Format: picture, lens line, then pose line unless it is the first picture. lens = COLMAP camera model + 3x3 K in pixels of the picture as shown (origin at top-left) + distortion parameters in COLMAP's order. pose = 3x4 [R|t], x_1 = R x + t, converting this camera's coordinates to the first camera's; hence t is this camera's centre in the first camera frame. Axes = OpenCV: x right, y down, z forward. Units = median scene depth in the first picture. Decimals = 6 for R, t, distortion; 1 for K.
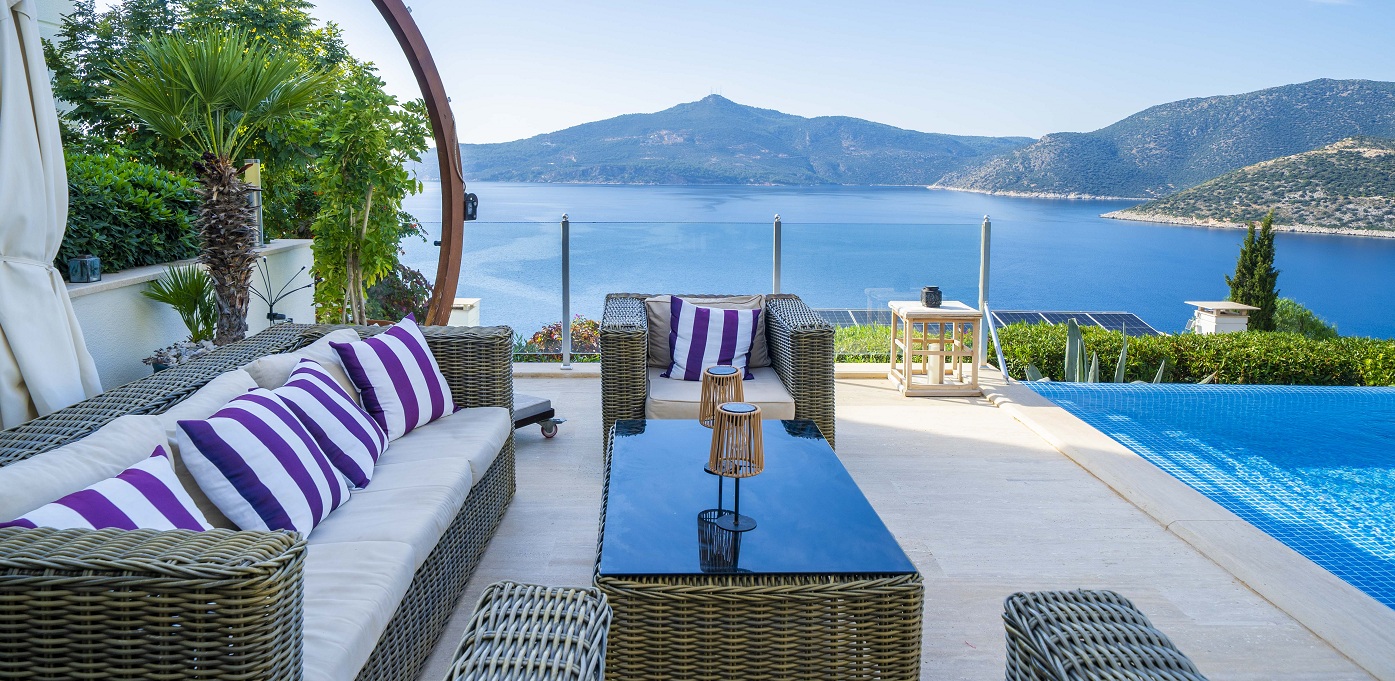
lens RADIAL K [[879.9, 0, 697.5], [0, 879.9, 340.5], [0, 0, 1]] dist [0.002028, 0.002021]
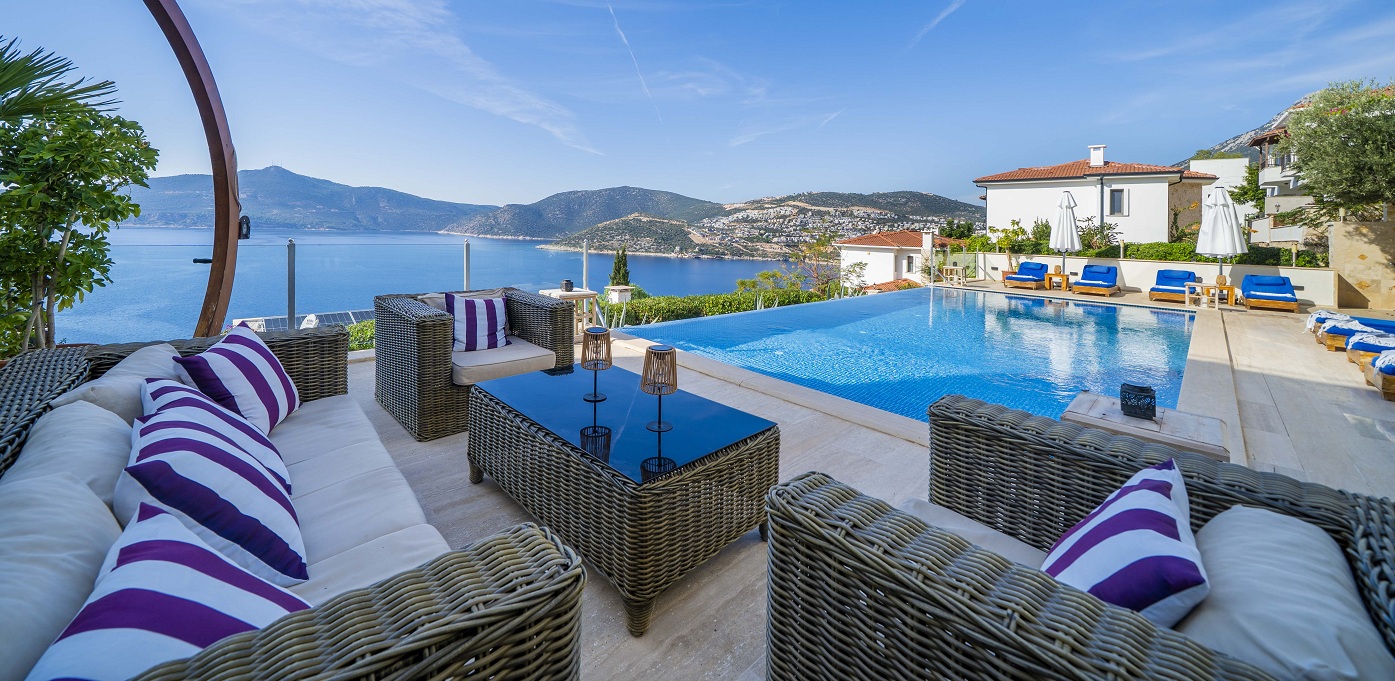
lens RADIAL K [[487.1, 0, 677.6], [0, 487.1, 268.0], [0, 0, 1]] dist [-0.001646, -0.000104]
pose [[0.755428, -0.038881, 0.654077, -0.112210], [0.104309, 0.992644, -0.061466, -0.001619], [-0.646875, 0.114659, 0.753927, 0.077880]]
